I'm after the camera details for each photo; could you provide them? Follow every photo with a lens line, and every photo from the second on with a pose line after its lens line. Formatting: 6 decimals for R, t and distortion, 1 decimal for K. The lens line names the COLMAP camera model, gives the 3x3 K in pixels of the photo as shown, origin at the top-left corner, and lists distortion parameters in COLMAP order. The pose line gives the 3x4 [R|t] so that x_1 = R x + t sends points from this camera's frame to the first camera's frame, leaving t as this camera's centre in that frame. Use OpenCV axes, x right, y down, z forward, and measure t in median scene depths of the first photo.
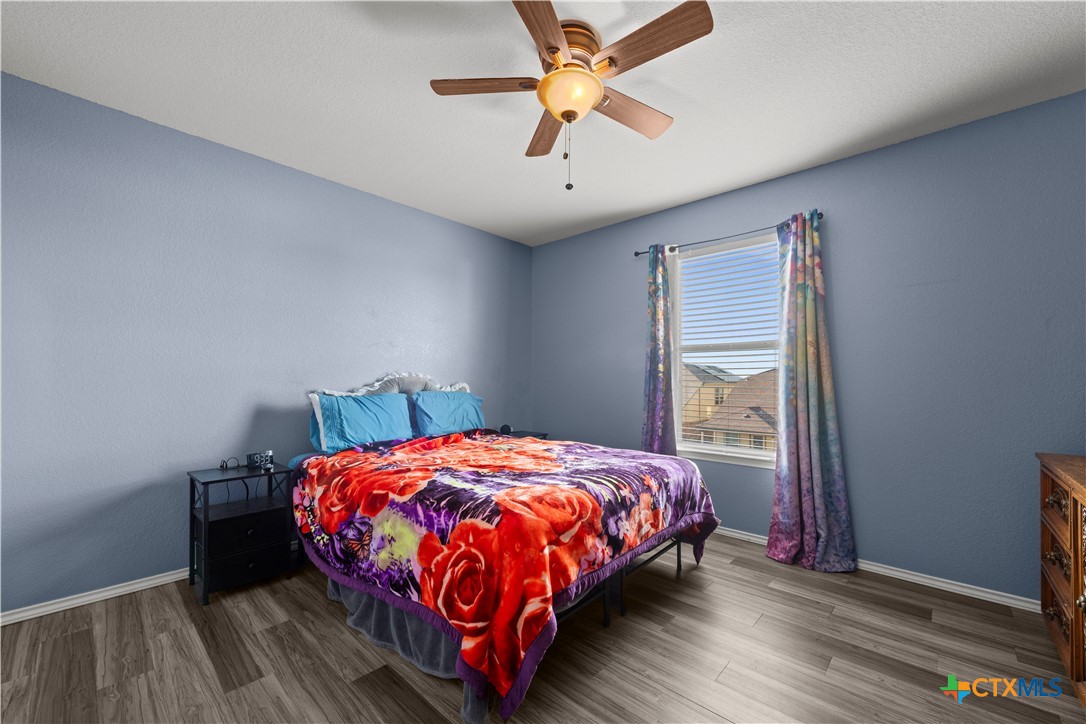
lens RADIAL K [[428.5, 0, 550.2], [0, 428.5, 366.9], [0, 0, 1]] dist [0.000909, -0.000133]
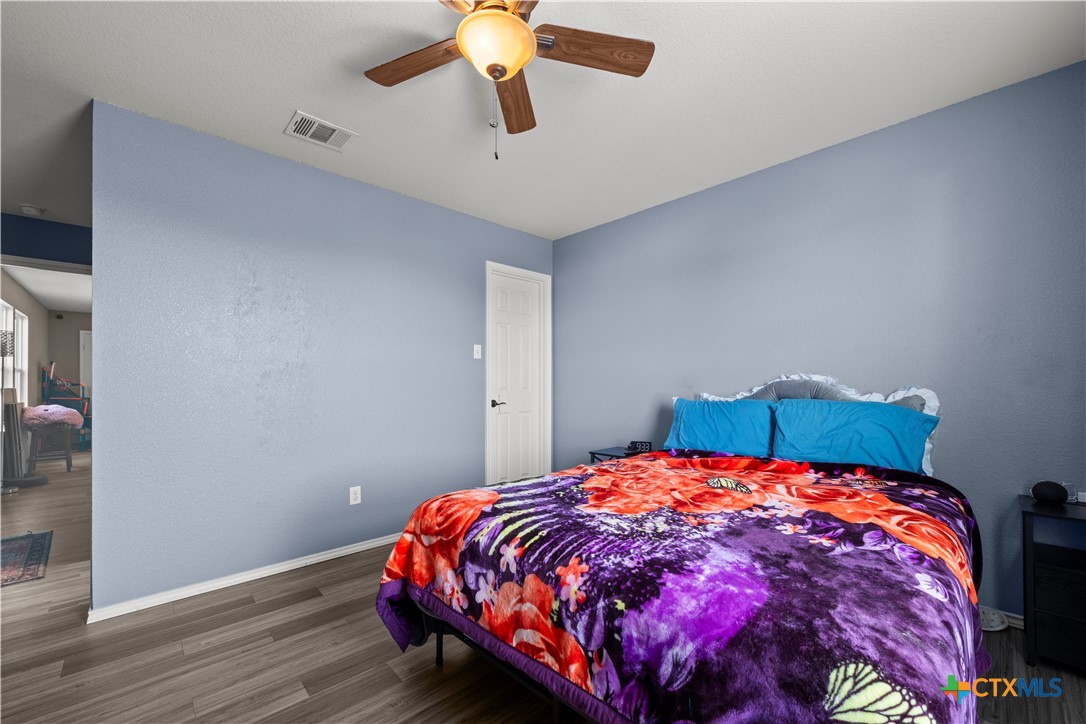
lens RADIAL K [[428.5, 0, 550.2], [0, 428.5, 366.9], [0, 0, 1]] dist [0.000909, -0.000133]
pose [[-0.058583, -0.040598, -0.997457, 0.837630], [0.034513, 0.998493, -0.042667, 0.032796], [0.997686, -0.036925, -0.057094, 1.091458]]
